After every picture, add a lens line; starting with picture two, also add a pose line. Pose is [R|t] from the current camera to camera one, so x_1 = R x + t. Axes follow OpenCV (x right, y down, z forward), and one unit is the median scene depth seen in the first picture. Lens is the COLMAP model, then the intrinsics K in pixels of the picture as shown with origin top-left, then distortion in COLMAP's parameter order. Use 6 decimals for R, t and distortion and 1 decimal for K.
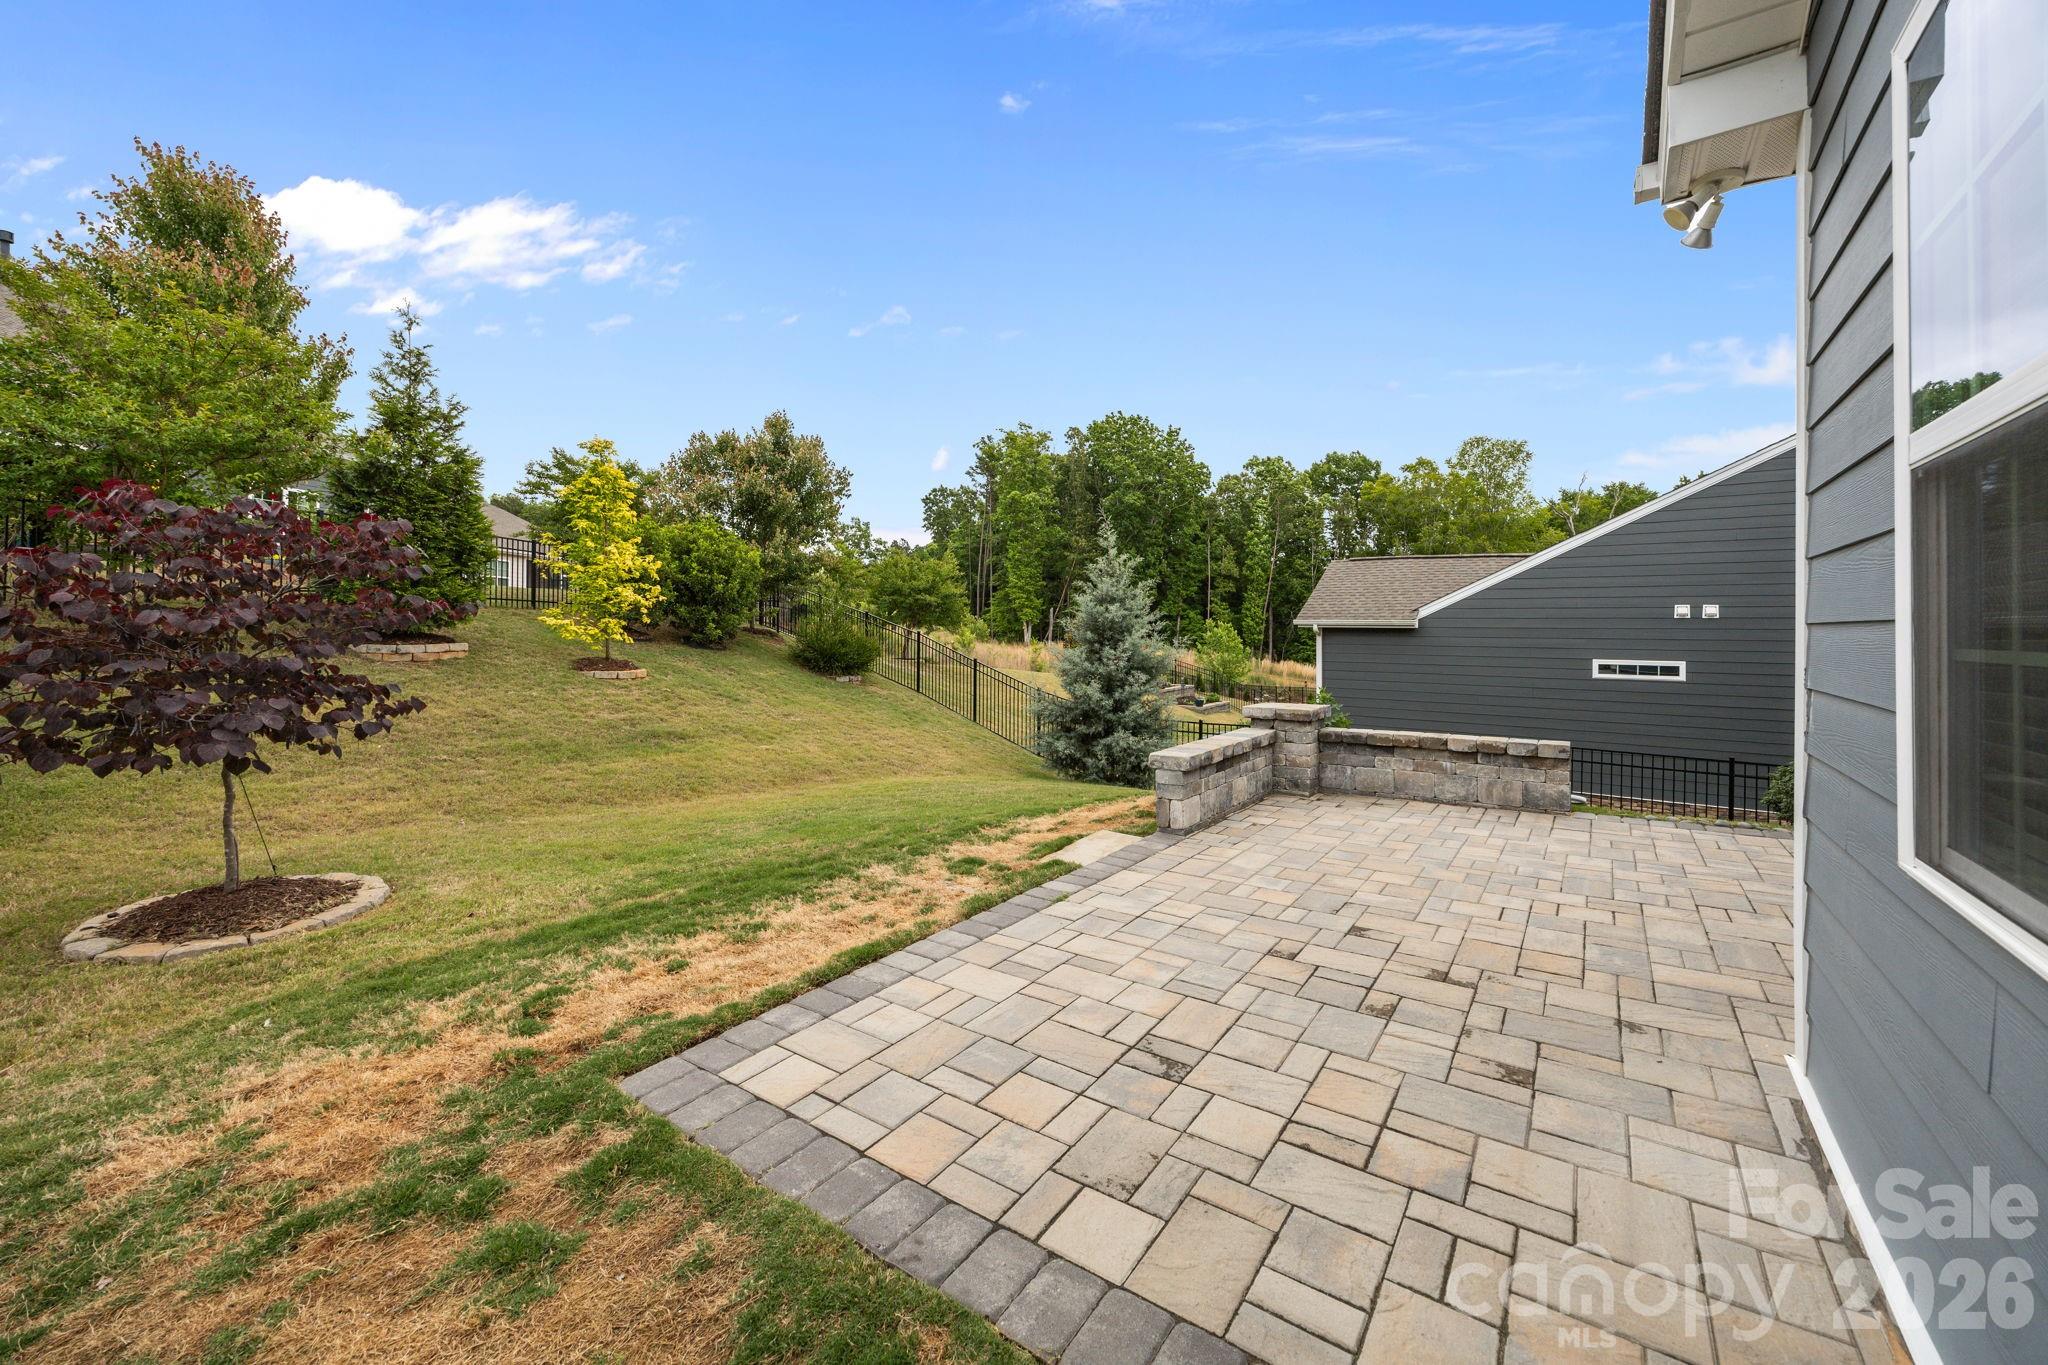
lens RADIAL K [[803.5, 0, 1036.7], [0, 803.5, 632.8], [0, 0, 1]] dist [-0.000590, -0.000033]
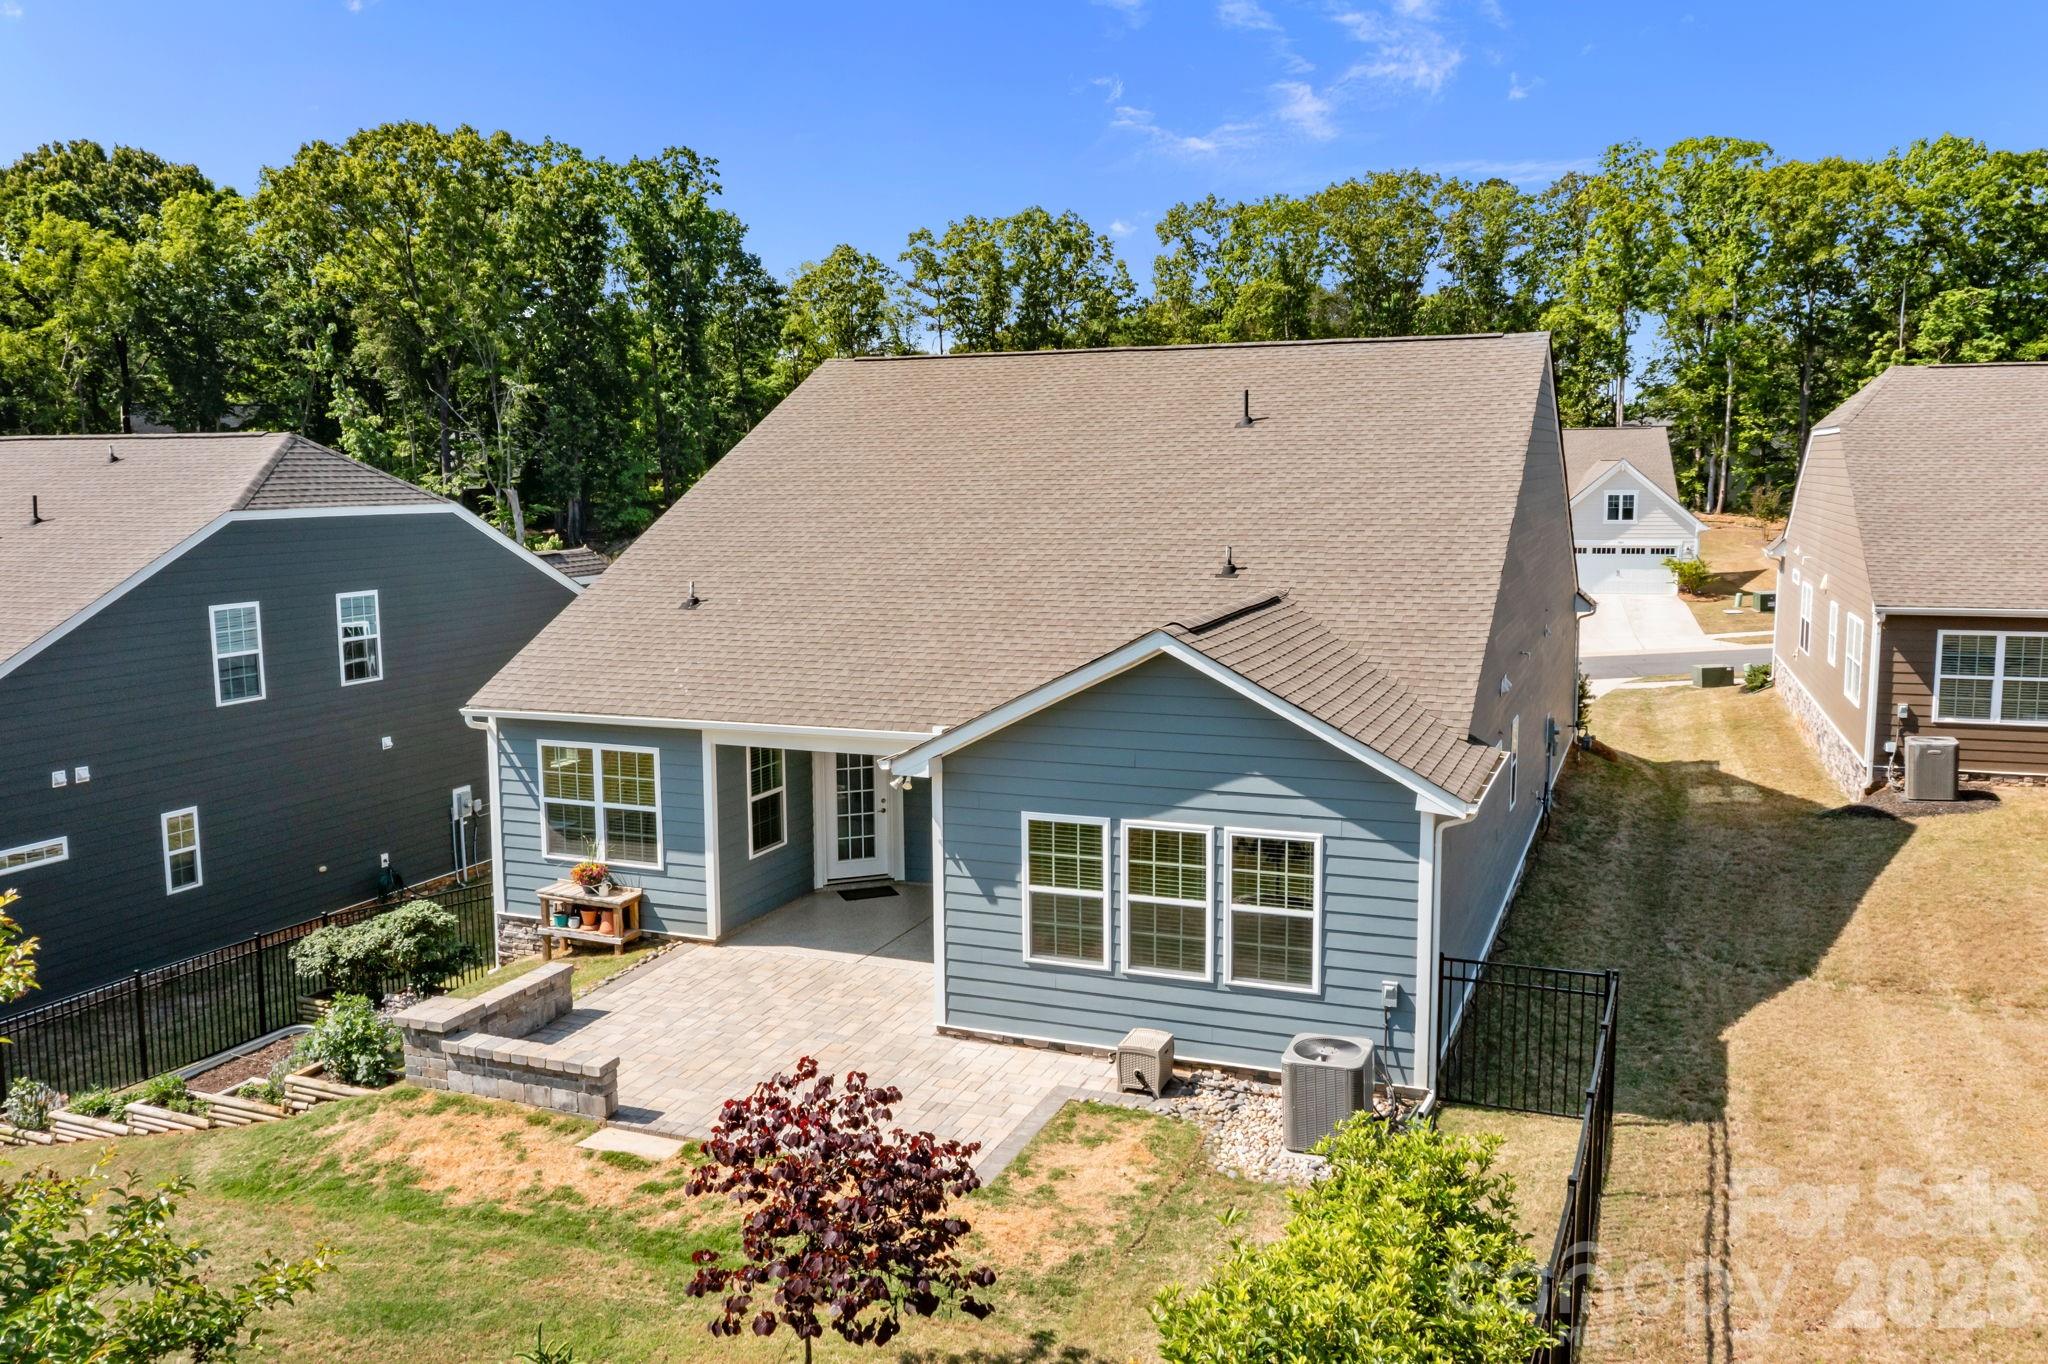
lens RADIAL K [[1610.1, 0, 1029.0], [0, 1610.1, 625.2], [0, 0, 1]] dist [0.005069, 0.001377]
pose [[-0.227597, -0.094324, 0.969176, -3.960386], [0.007952, 0.995084, 0.098713, -1.296851], [-0.973723, 0.030174, -0.225728, 1.422373]]
